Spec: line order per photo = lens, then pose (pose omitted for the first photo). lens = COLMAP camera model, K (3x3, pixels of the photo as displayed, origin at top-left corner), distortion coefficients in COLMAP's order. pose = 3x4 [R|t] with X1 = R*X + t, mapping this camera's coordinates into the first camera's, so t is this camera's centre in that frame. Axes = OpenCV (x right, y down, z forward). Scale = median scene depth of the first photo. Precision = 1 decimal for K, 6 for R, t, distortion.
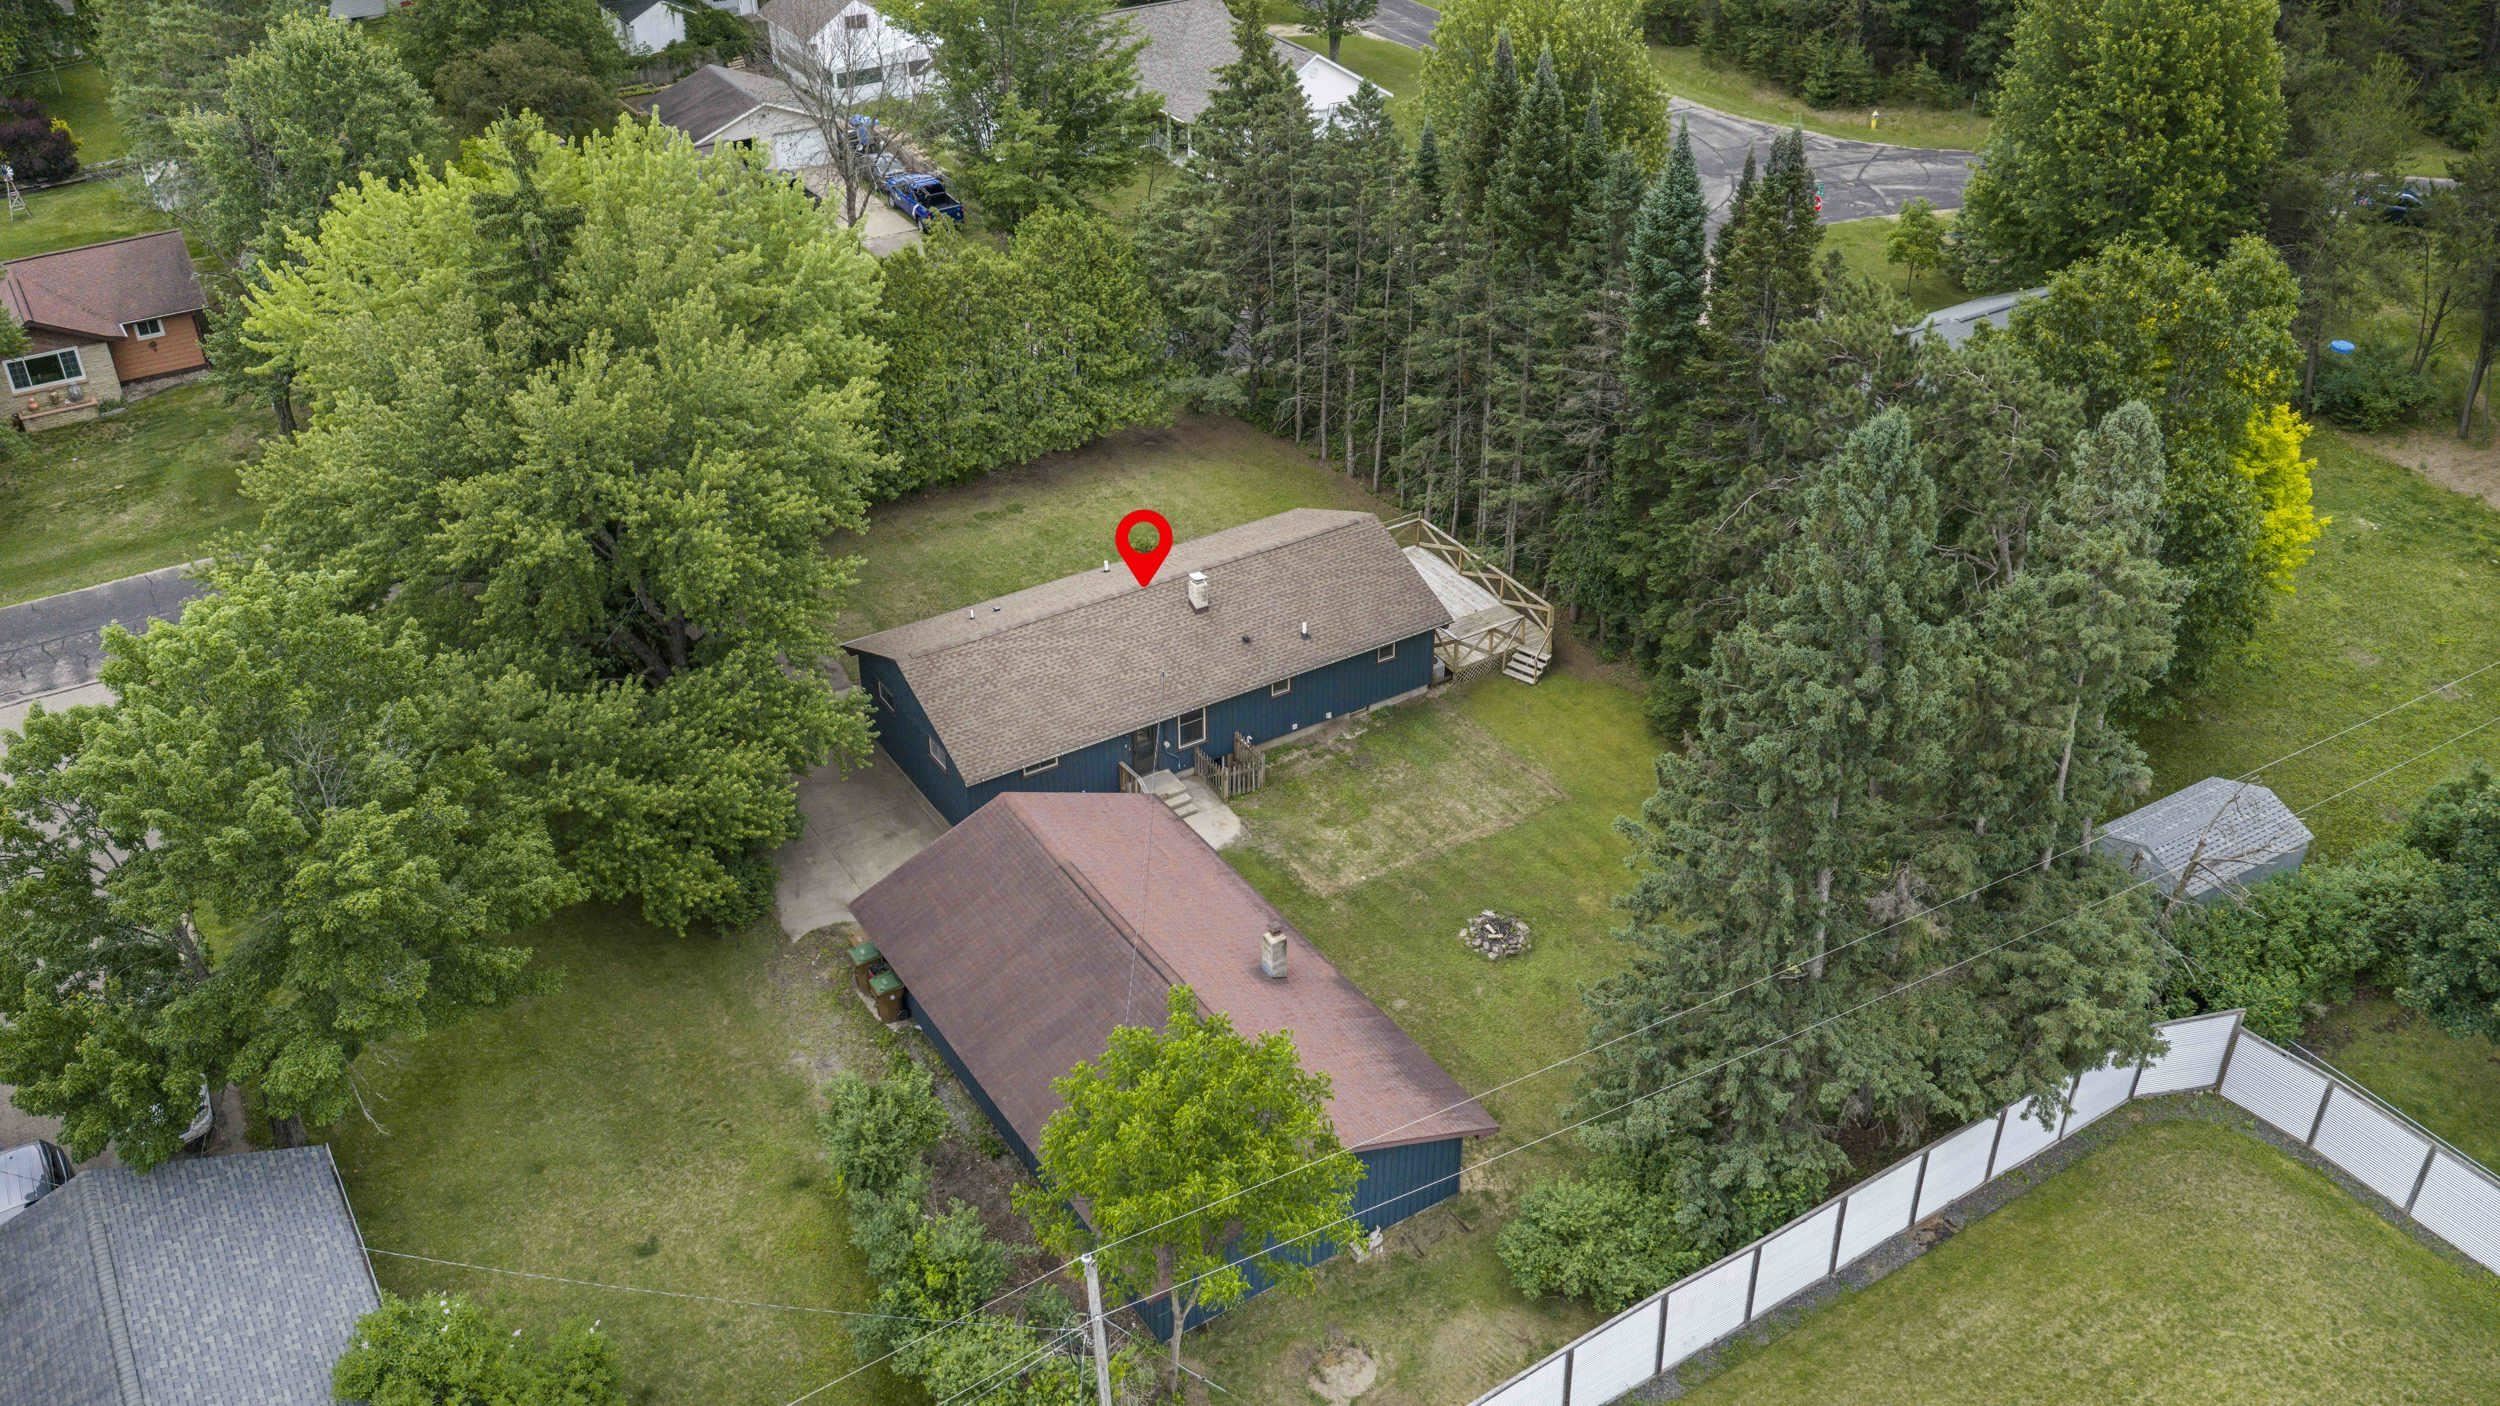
lens RADIAL K [[2085.2, 0, 1250.0], [0, 2085.2, 703.0], [0, 0, 1]] dist [0.009565, -0.007590]
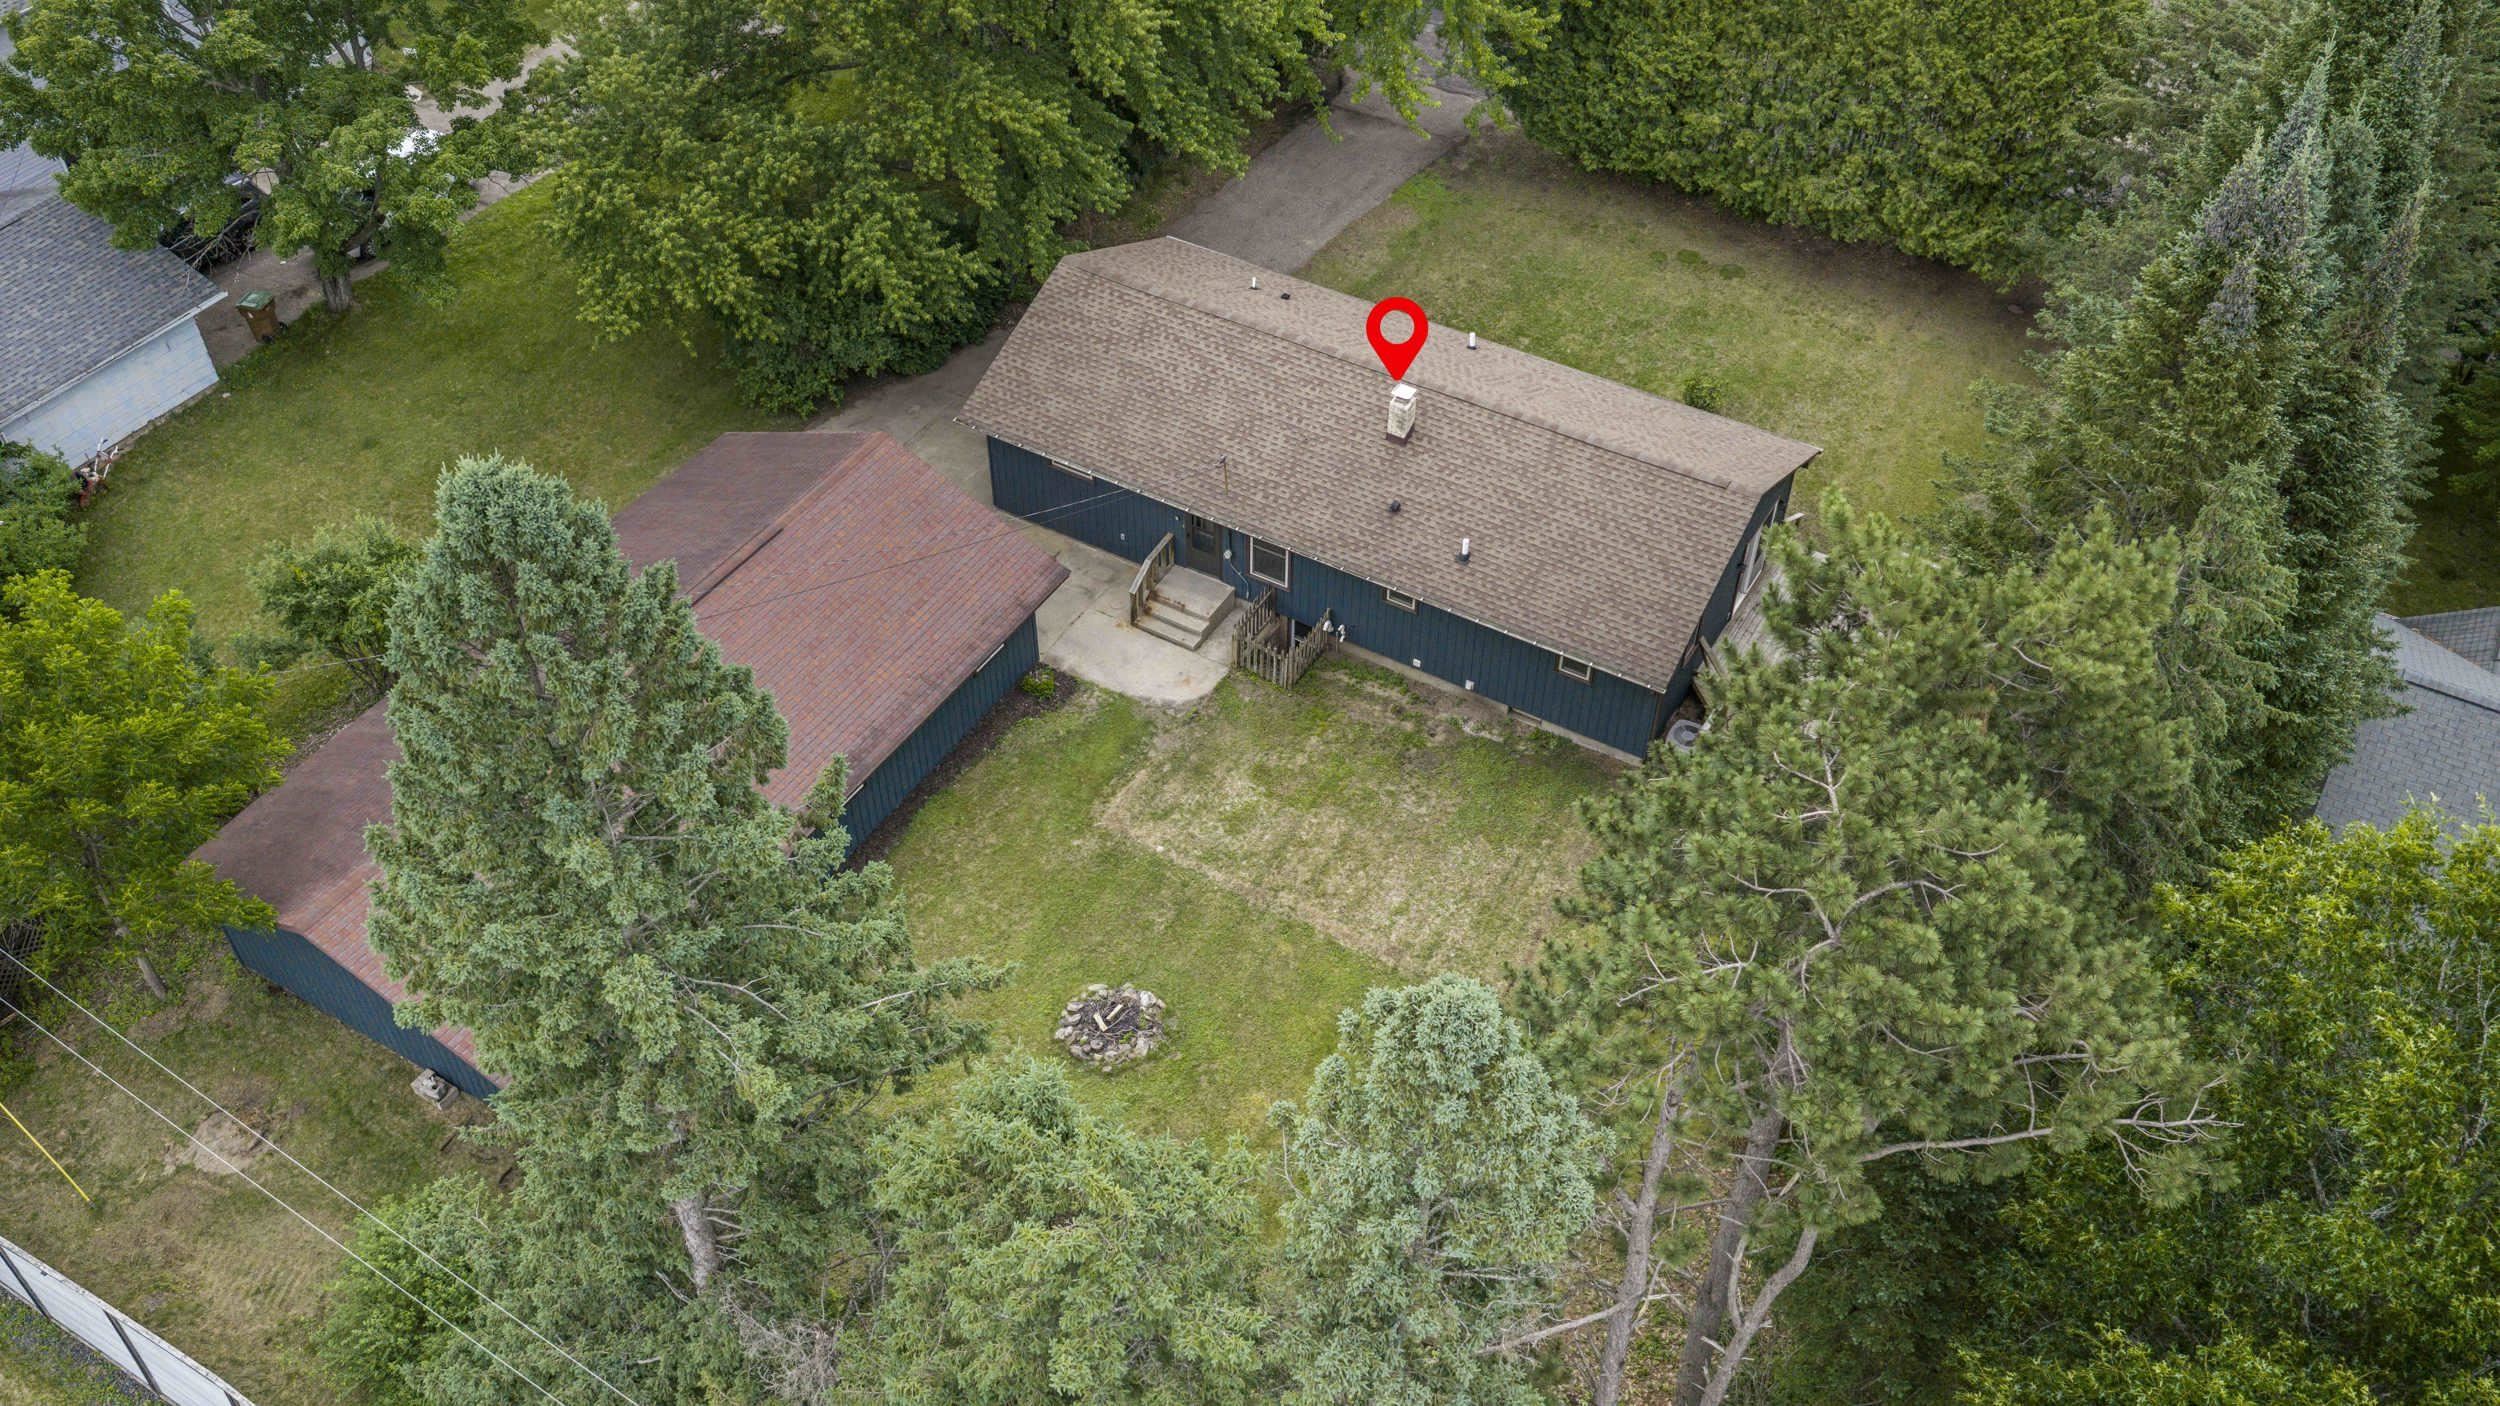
lens RADIAL K [[2085.2, 0, 1250.0], [0, 2085.2, 703.0], [0, 0, 1]] dist [0.009565, -0.007590]
pose [[0.449430, 0.627560, -0.635753, 0.418433], [-0.484814, 0.769100, 0.416461, -0.225078], [0.750312, 0.121052, 0.649907, 0.490597]]
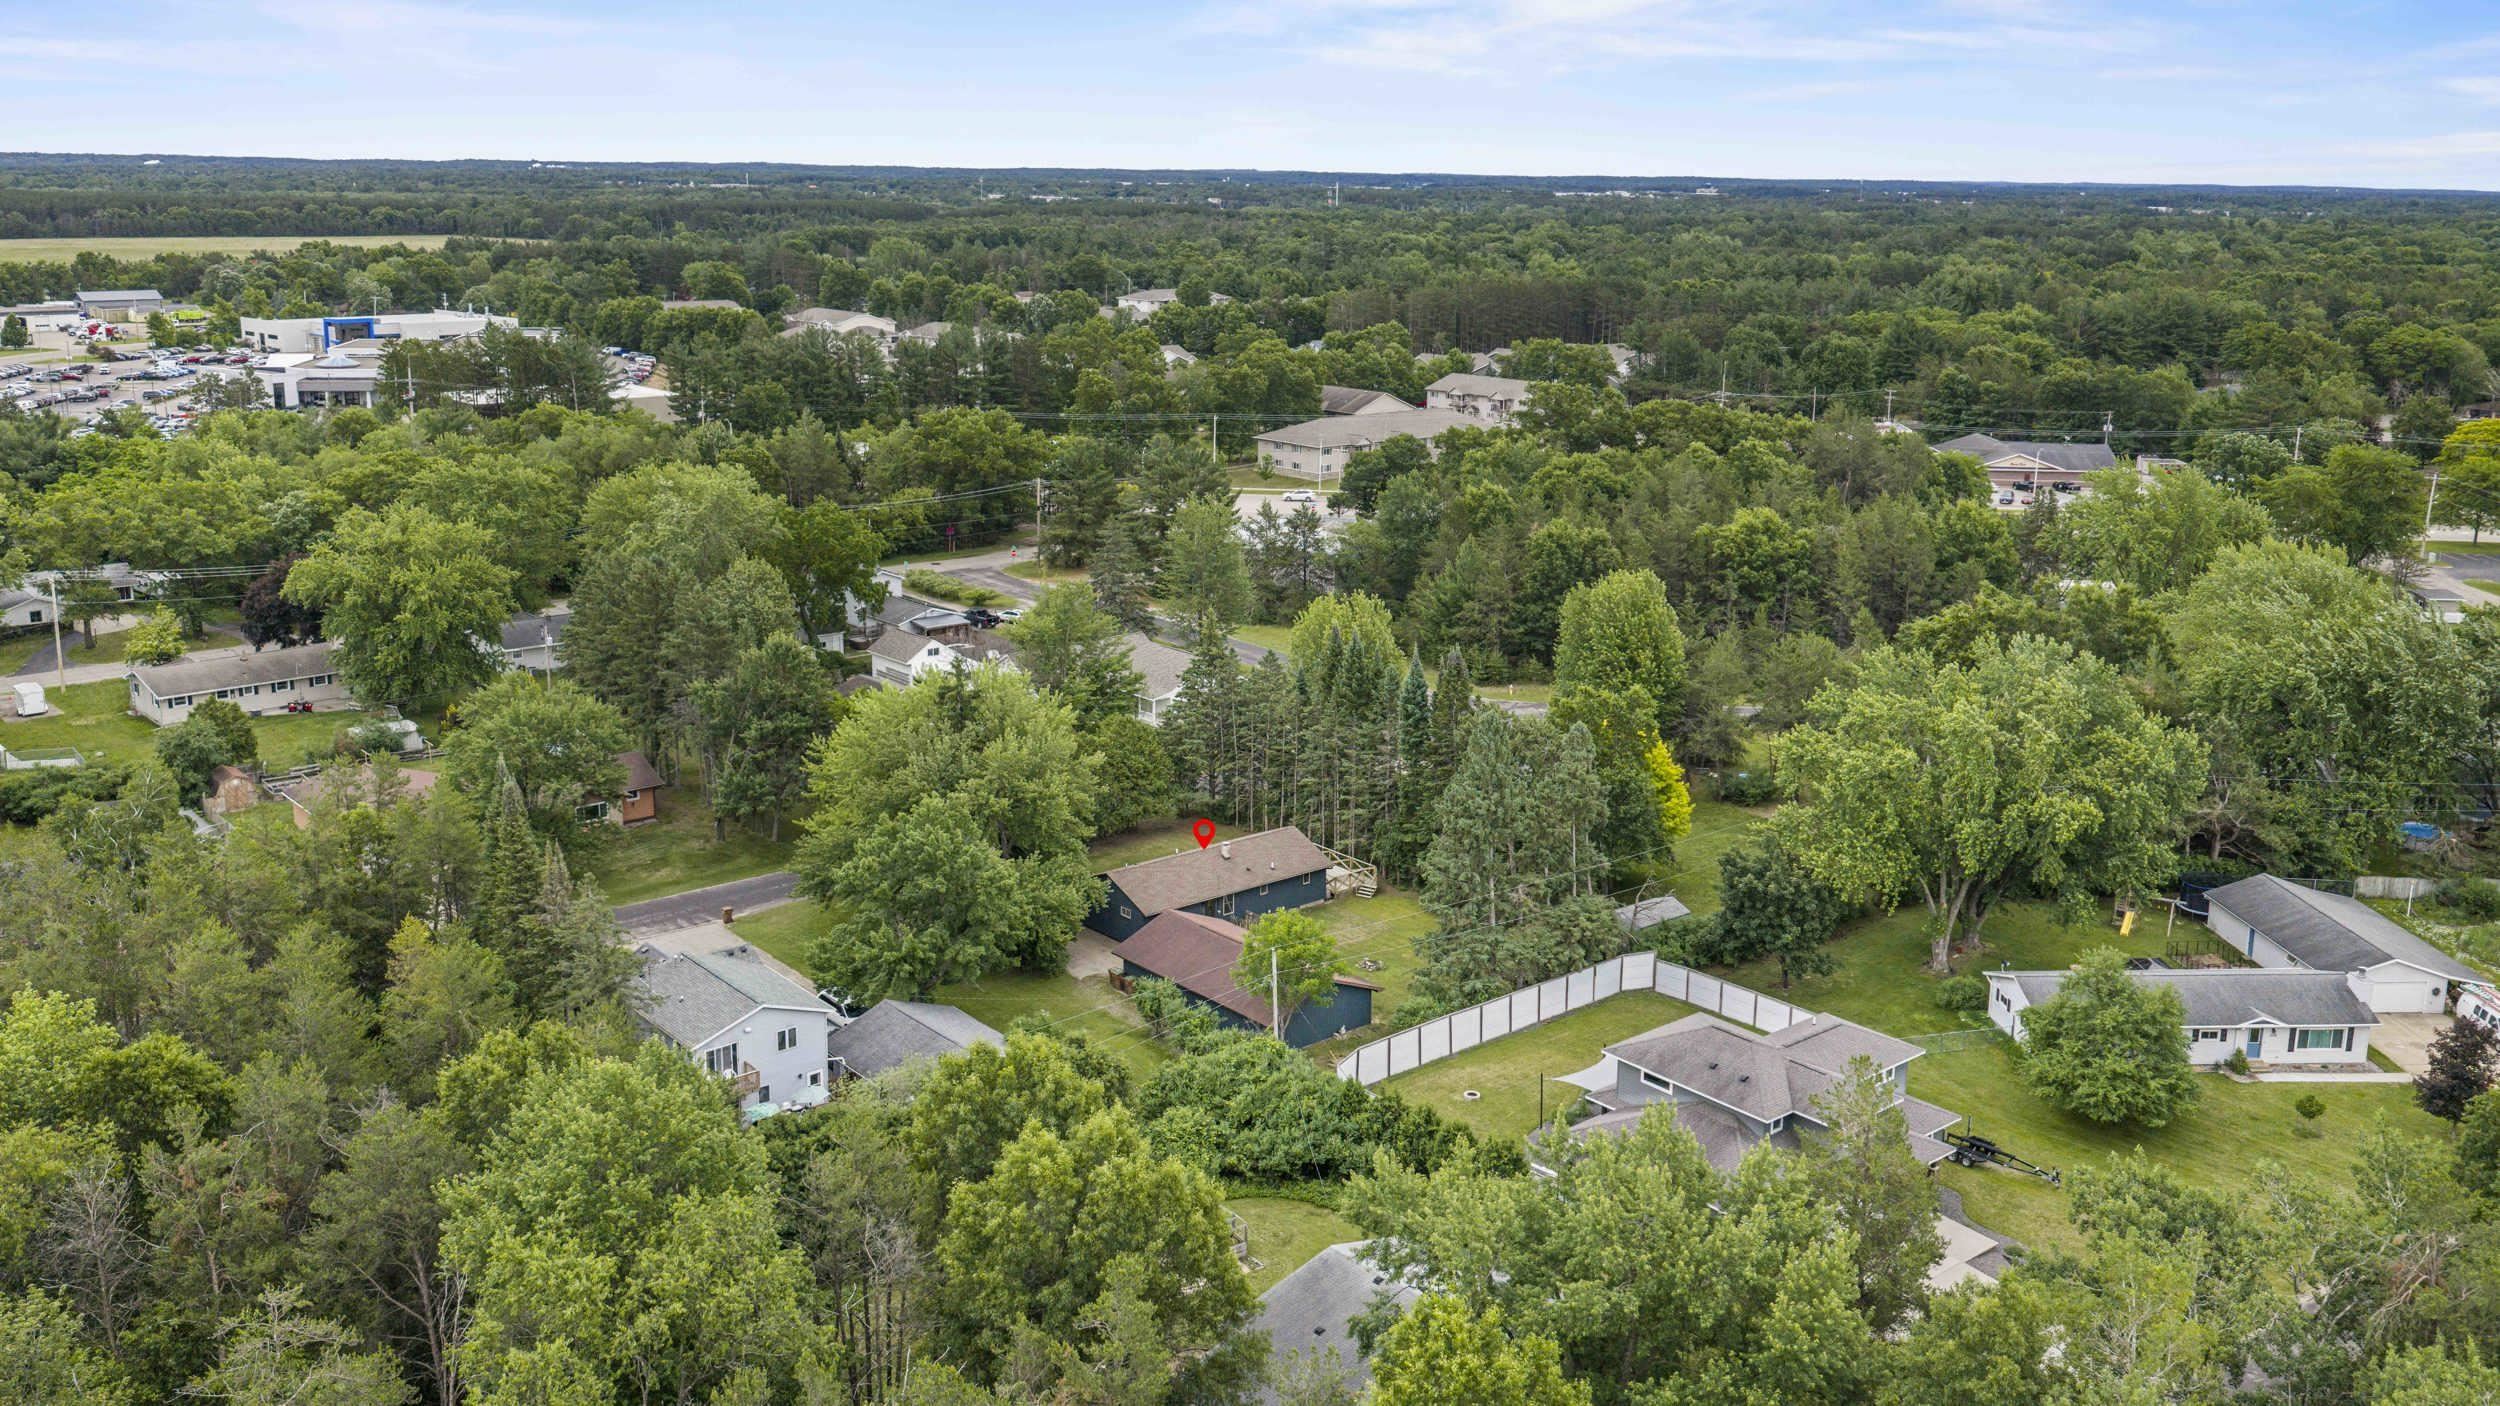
lens RADIAL K [[2085.2, 0, 1250.0], [0, 2085.2, 703.0], [0, 0, 1]] dist [0.009565, -0.007590]
pose [[0.990859, -0.024779, 0.132608, -0.295123], [0.065443, 0.947866, -0.311877, 0.503590], [-0.117967, 0.317704, 0.940823, -1.199755]]
